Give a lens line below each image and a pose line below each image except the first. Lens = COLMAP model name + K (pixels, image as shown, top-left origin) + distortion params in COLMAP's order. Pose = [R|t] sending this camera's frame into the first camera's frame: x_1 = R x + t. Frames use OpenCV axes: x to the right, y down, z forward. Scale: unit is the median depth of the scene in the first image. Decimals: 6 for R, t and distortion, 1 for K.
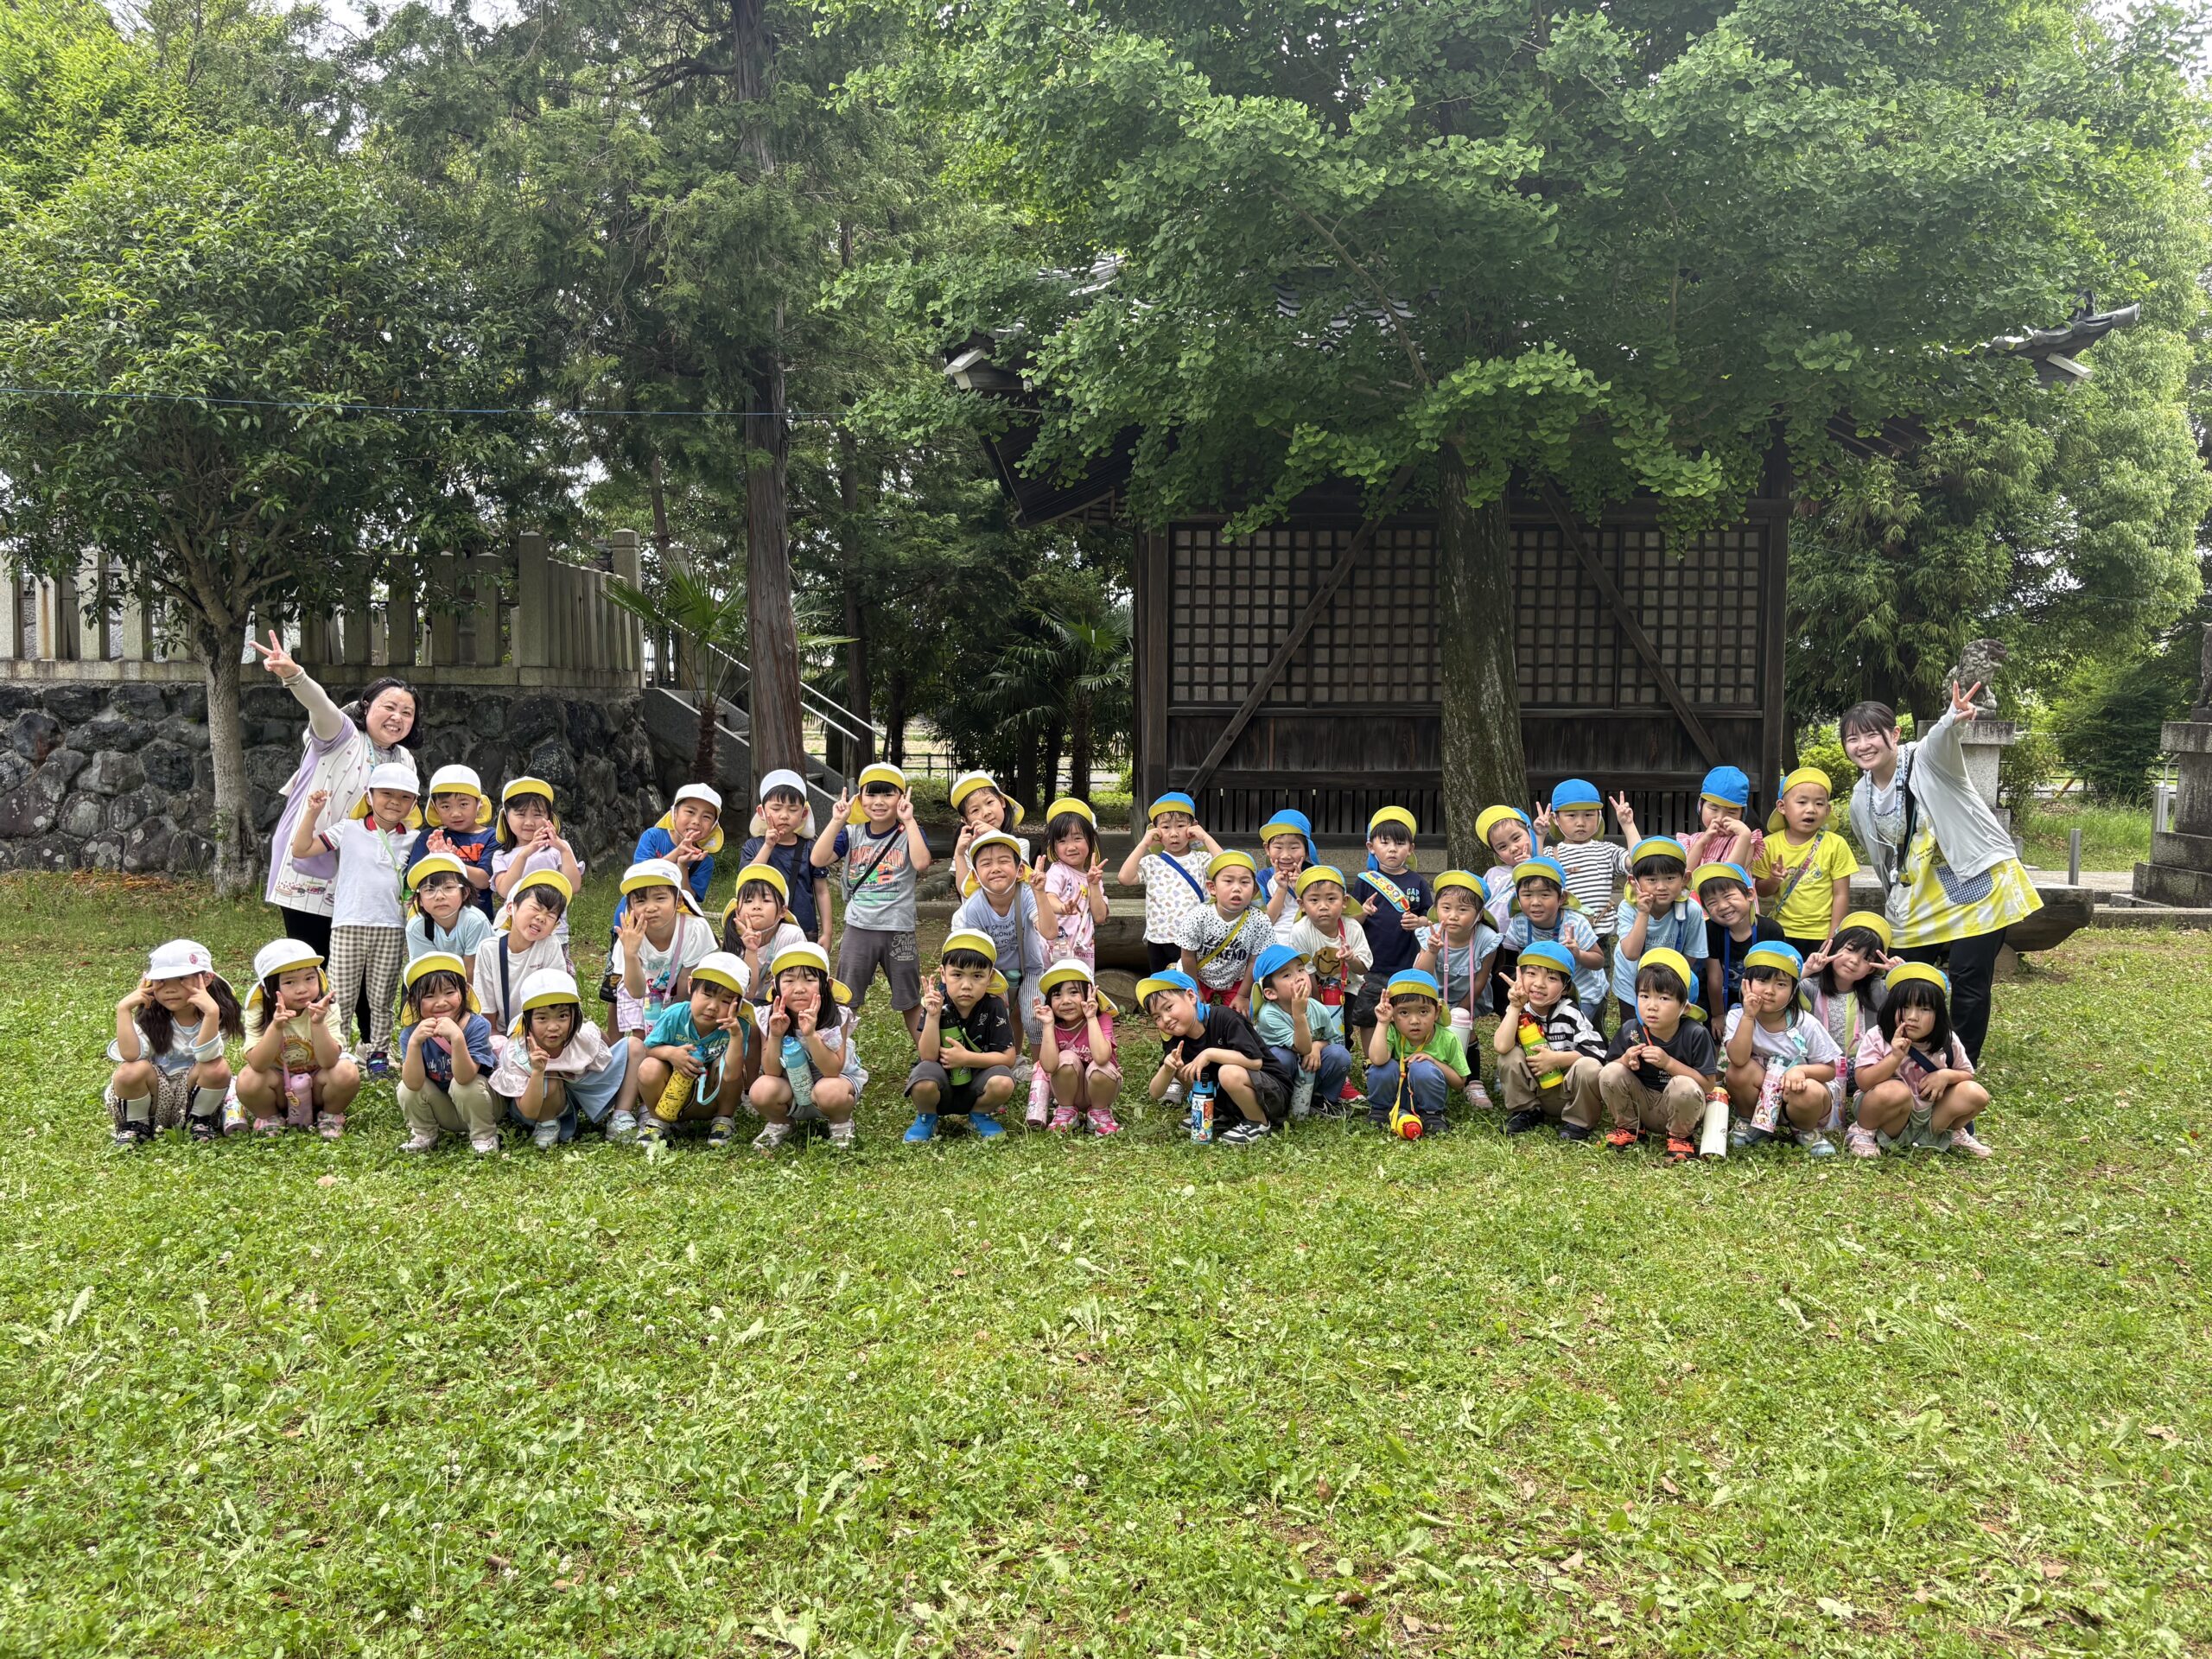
lens RADIAL K [[1838.6, 0, 1106.0], [0, 1838.6, 829.5], [0, 0, 1]] dist [-0.008336, -0.001070]
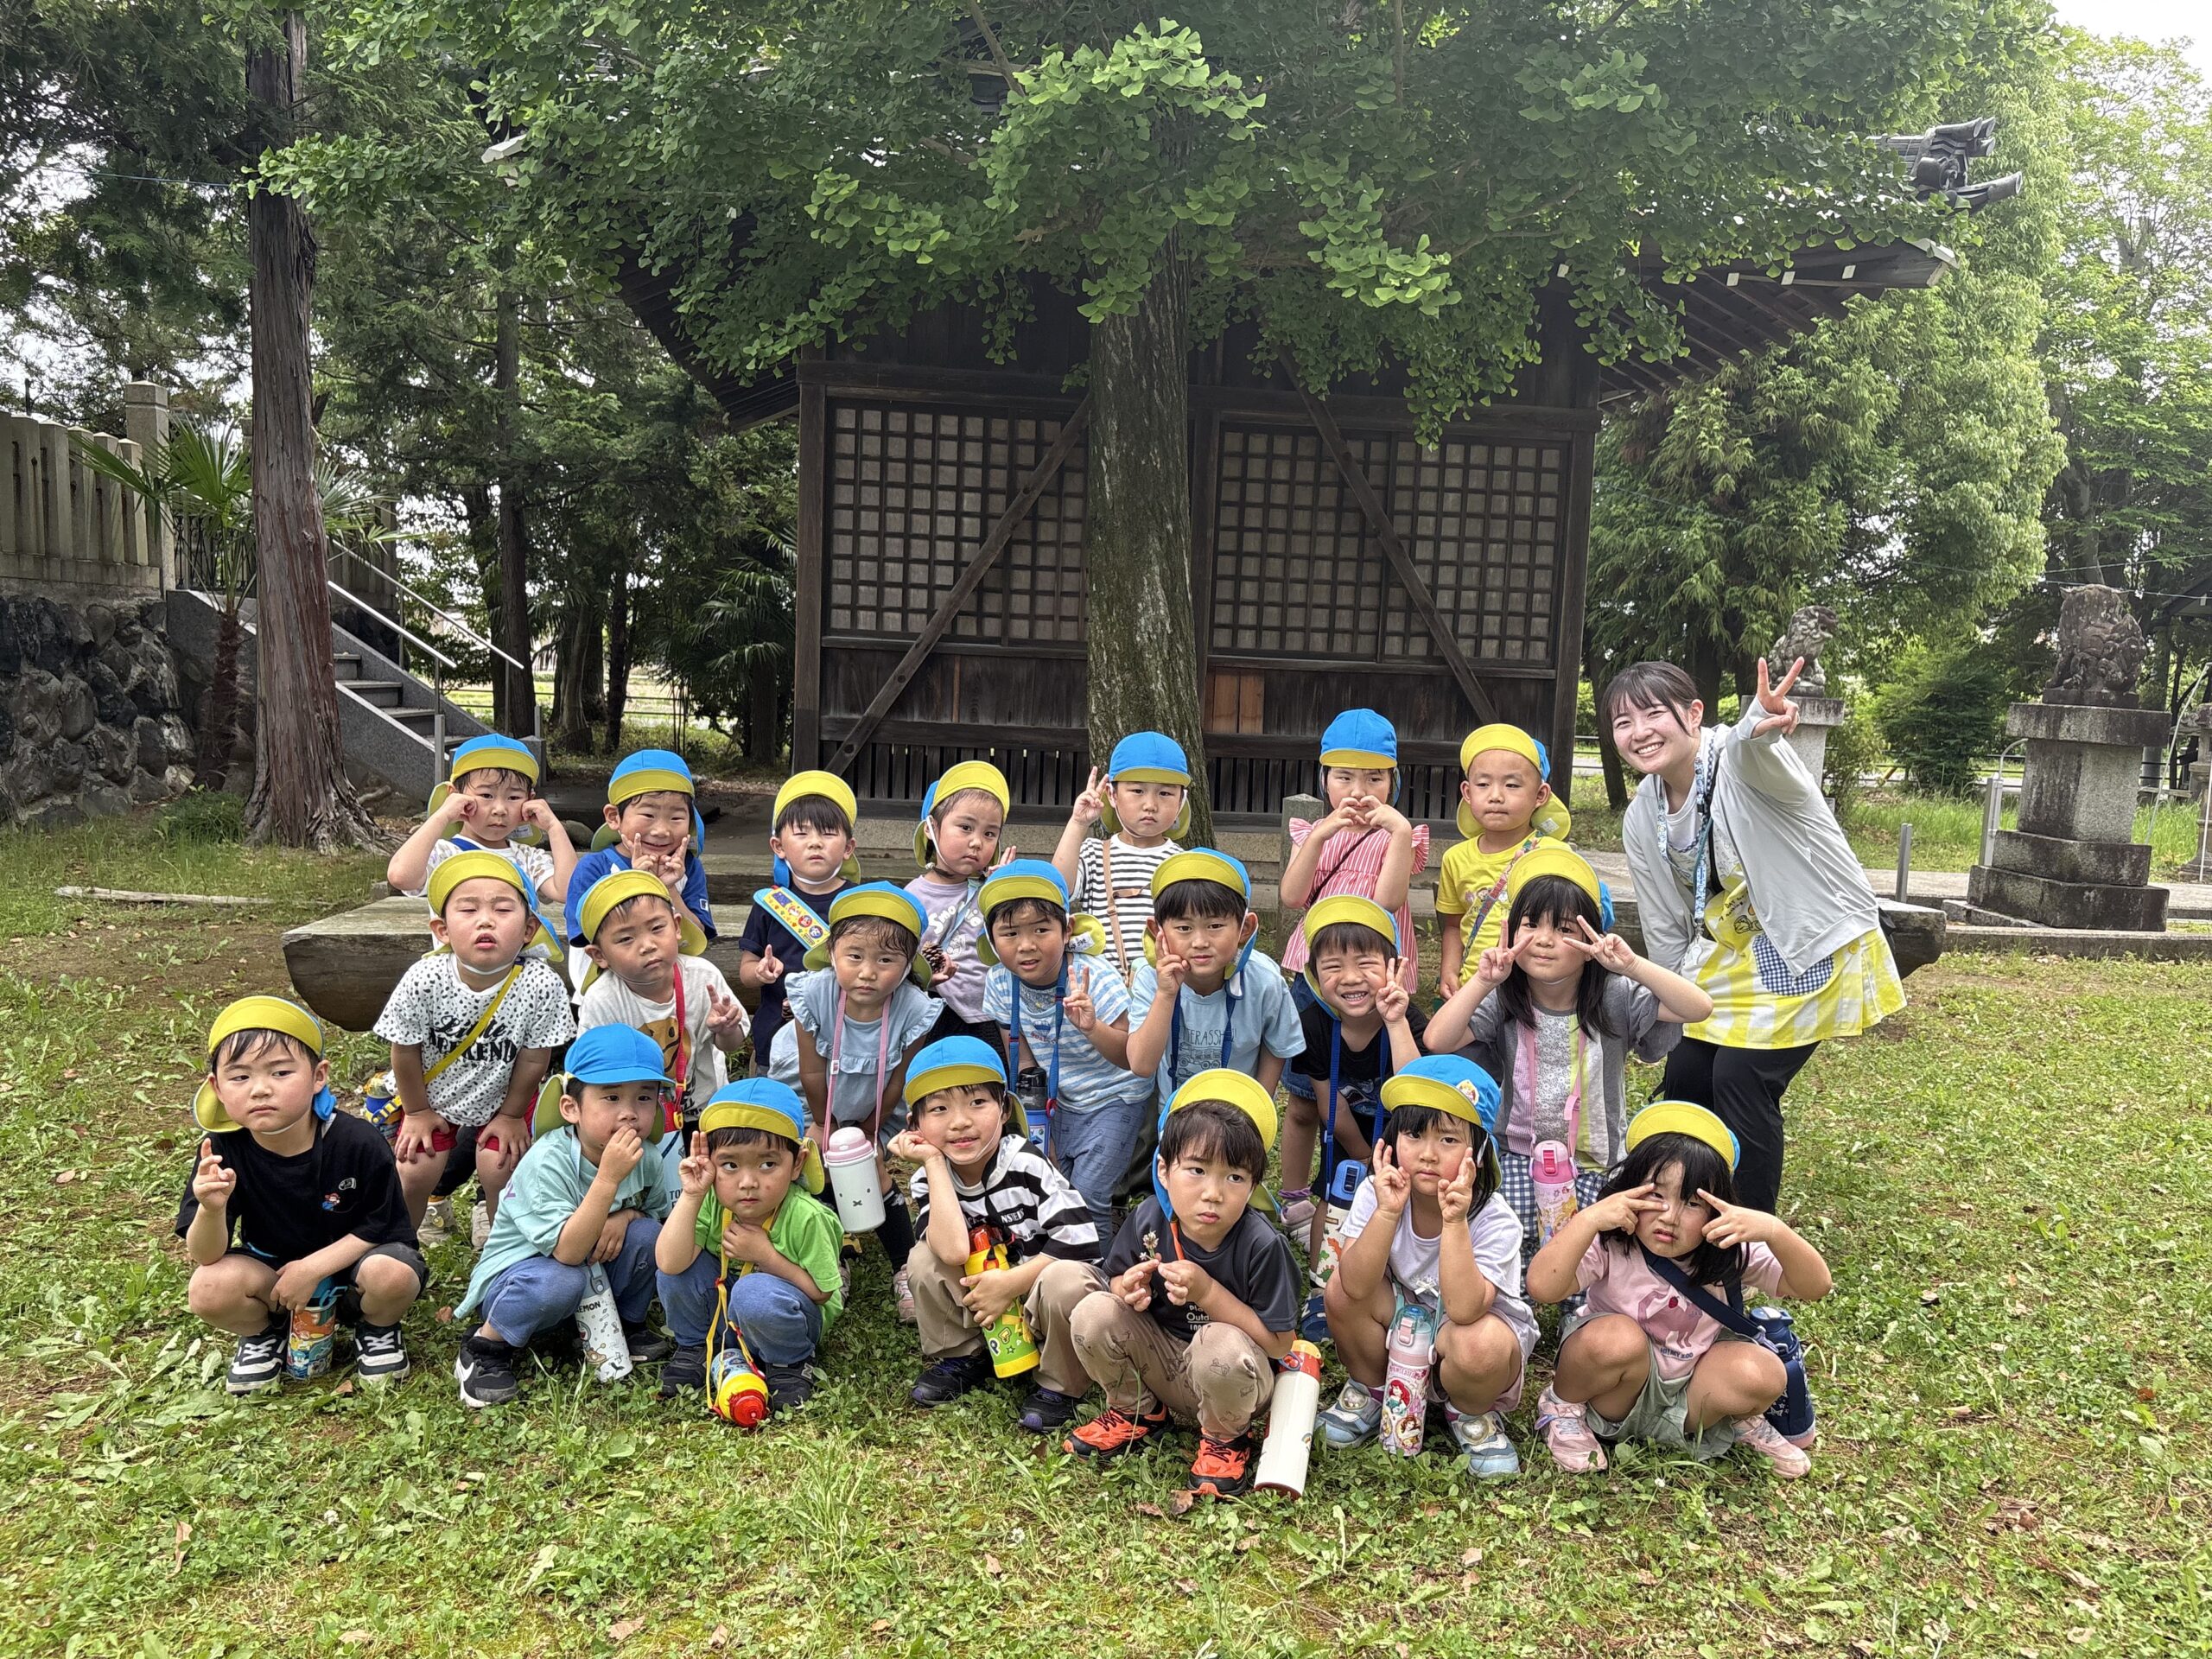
lens RADIAL K [[1661.8, 0, 1260.6], [0, 1661.8, 835.8], [0, 0, 1]] dist [0.083323, -0.204512]
pose [[0.990841, 0.027733, 0.132153, 0.127762], [-0.031254, 0.999208, 0.024639, -0.004858], [-0.131365, -0.028544, 0.990923, 0.269734]]
